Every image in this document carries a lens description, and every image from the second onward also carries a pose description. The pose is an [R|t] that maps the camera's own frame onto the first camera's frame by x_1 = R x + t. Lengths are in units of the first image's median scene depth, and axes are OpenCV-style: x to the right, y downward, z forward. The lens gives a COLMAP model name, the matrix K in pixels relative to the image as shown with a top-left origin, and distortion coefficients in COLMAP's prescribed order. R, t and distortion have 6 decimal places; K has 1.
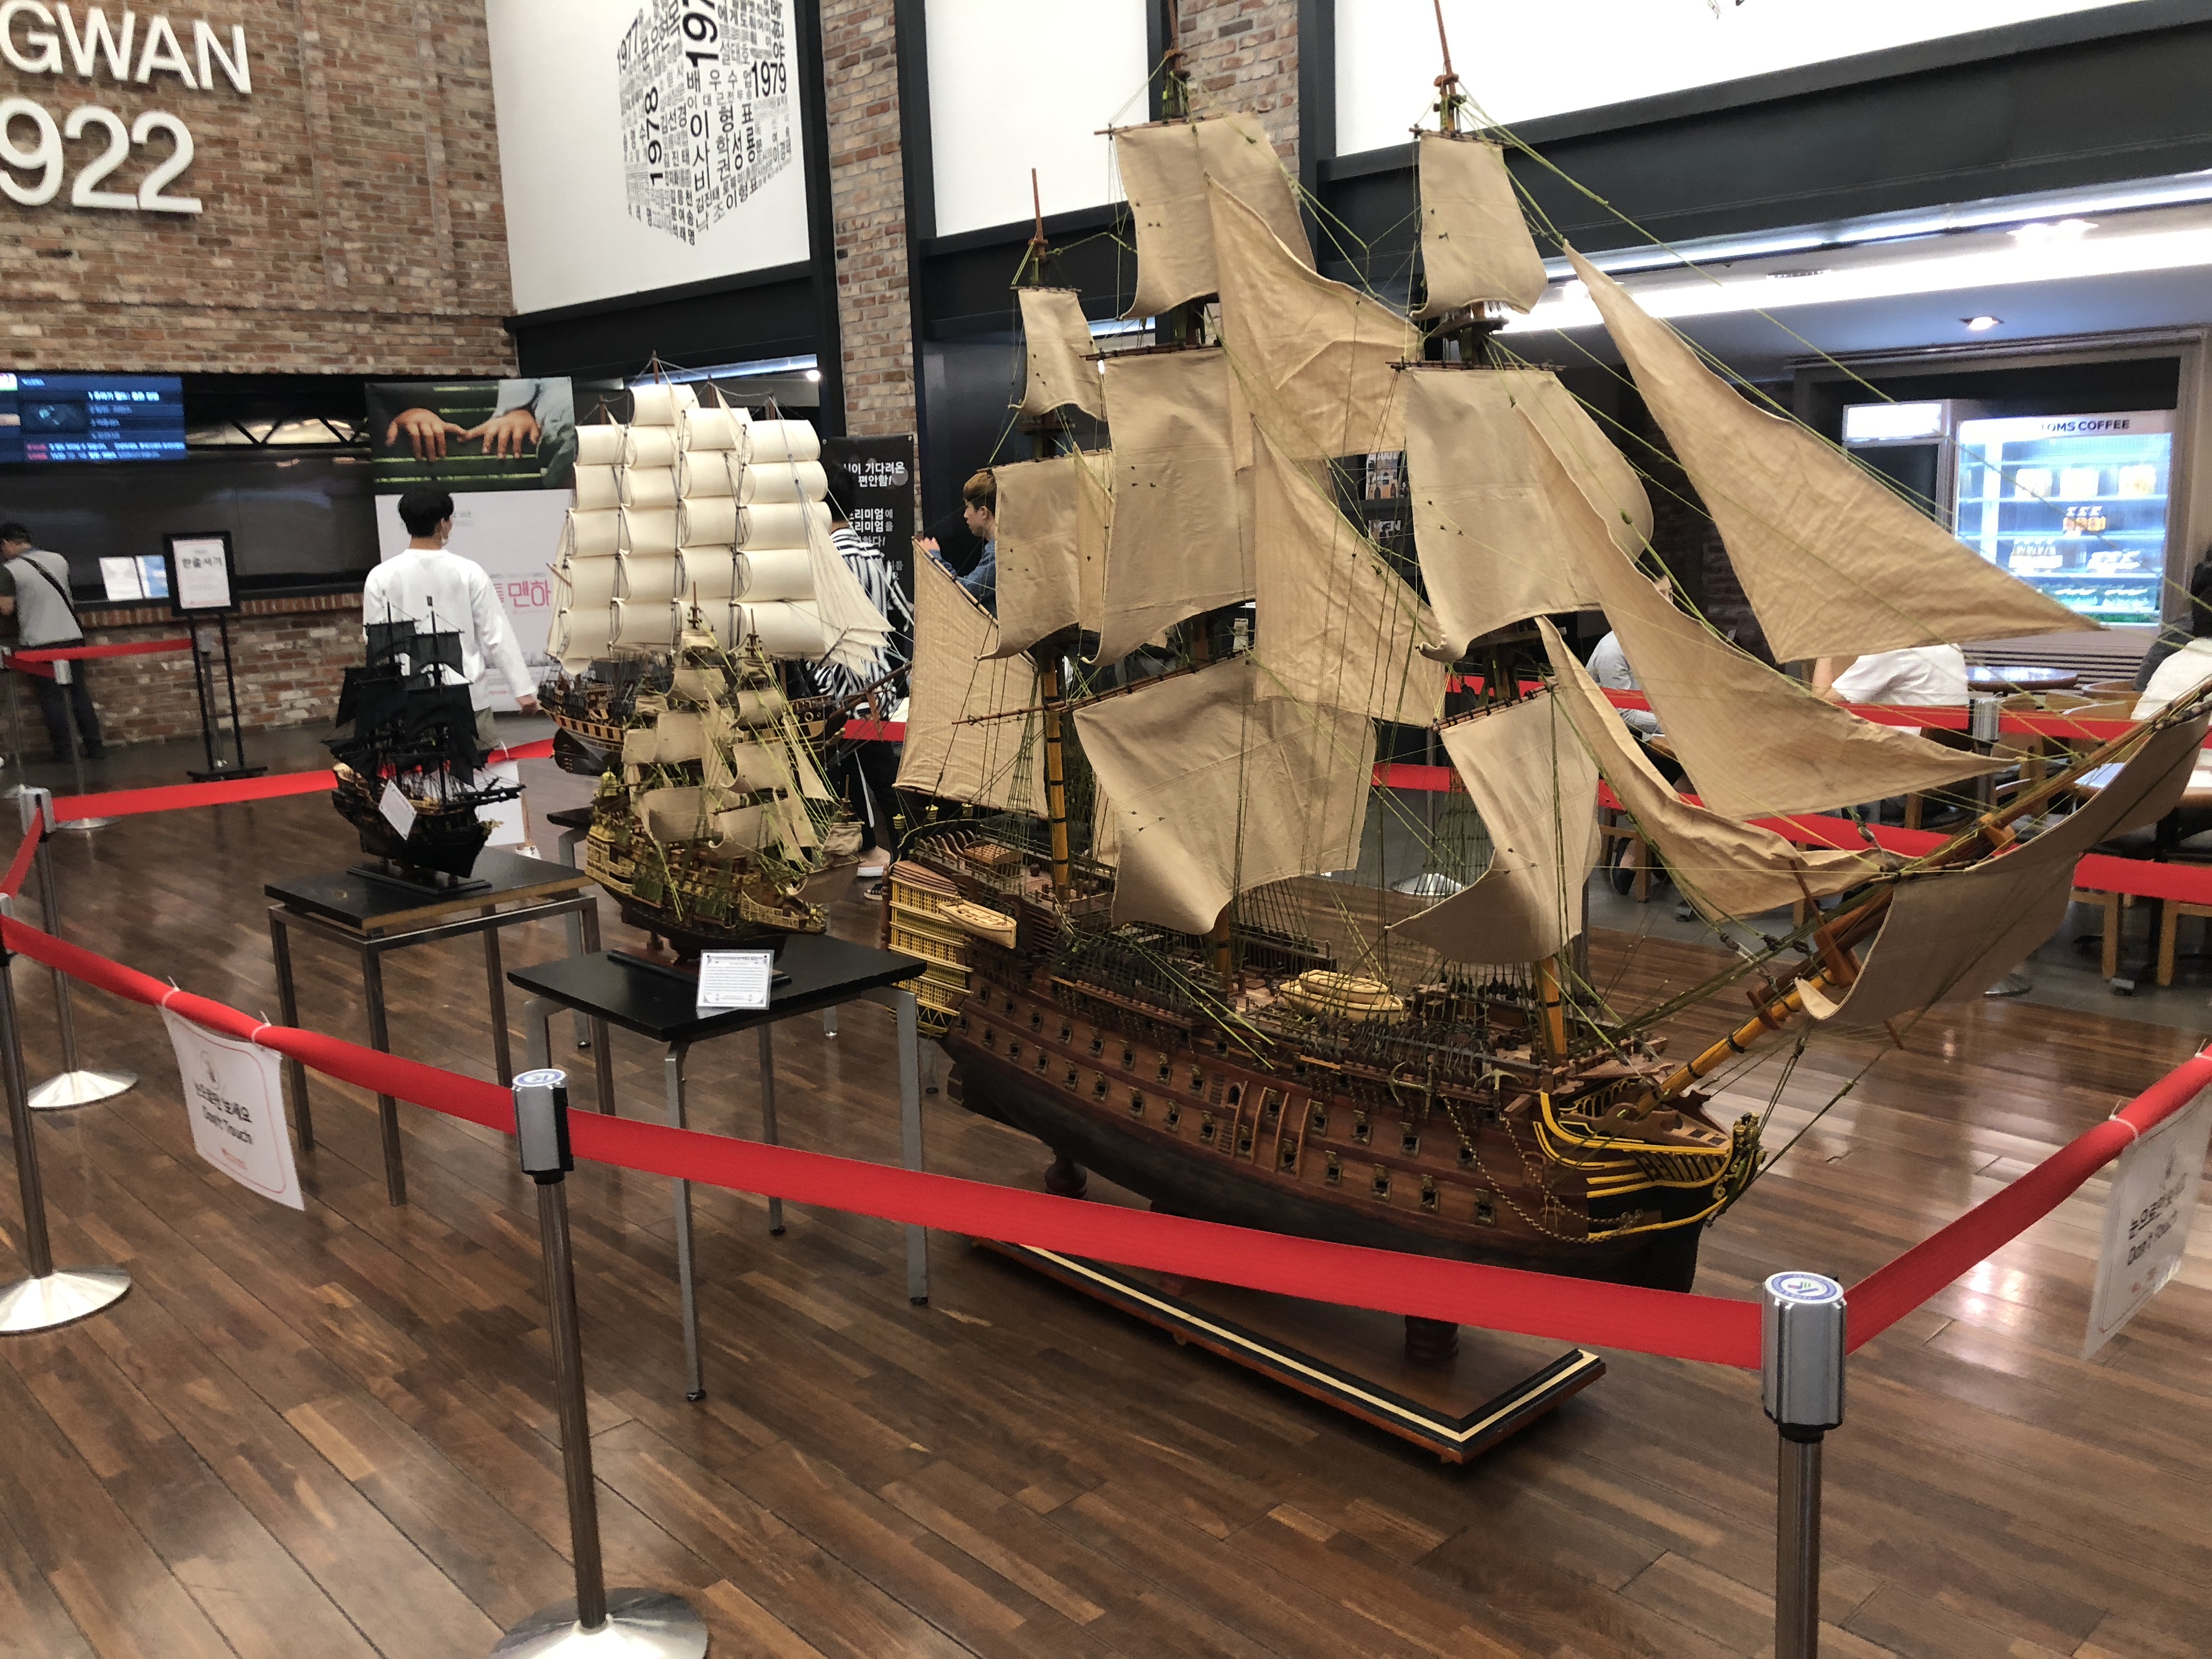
lens RADIAL K [[1764.0, 0, 1106.6], [0, 1764.0, 835.4], [0, 0, 1]] dist [0.057602, -0.090349]
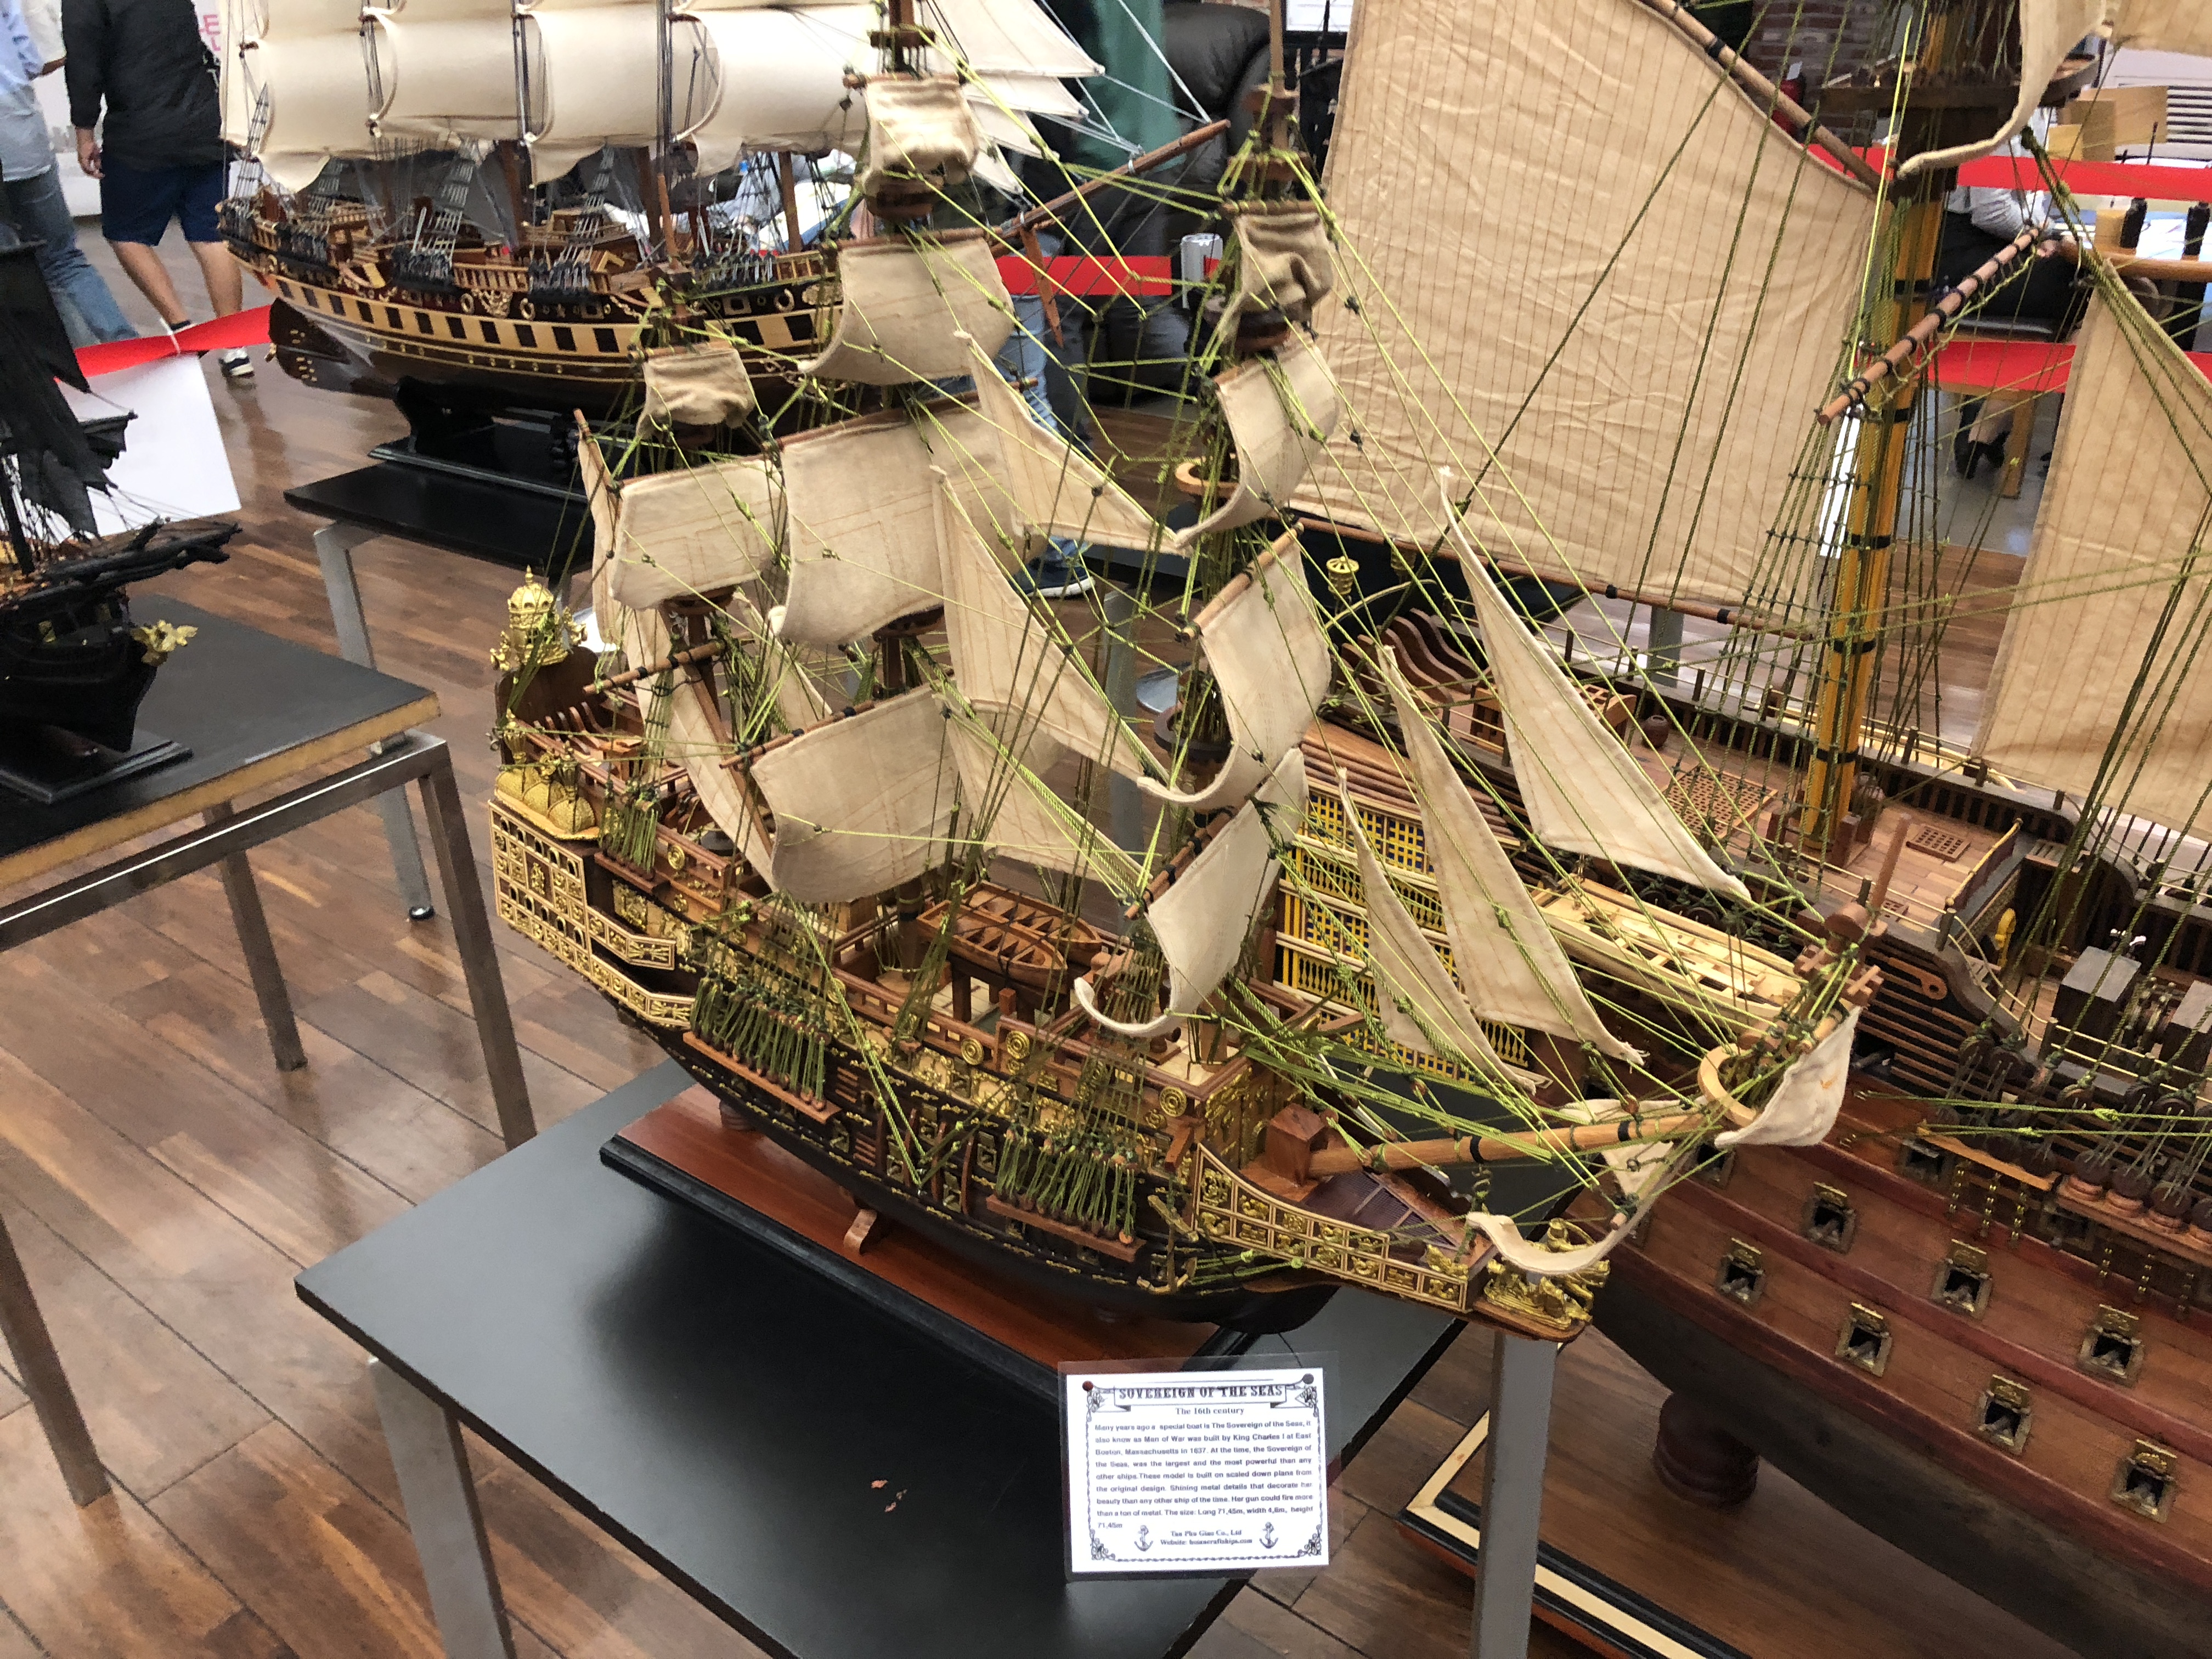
lens RADIAL K [[1764.0, 0, 1098.5], [0, 1764.0, 830.6], [0, 0, 1]] dist [0.057602, -0.090349]
pose [[0.991302, -0.065407, 0.114199, -0.243709], [0.030442, 0.958180, 0.284542, -0.087457], [-0.128034, -0.278591, 0.951837, 0.750861]]
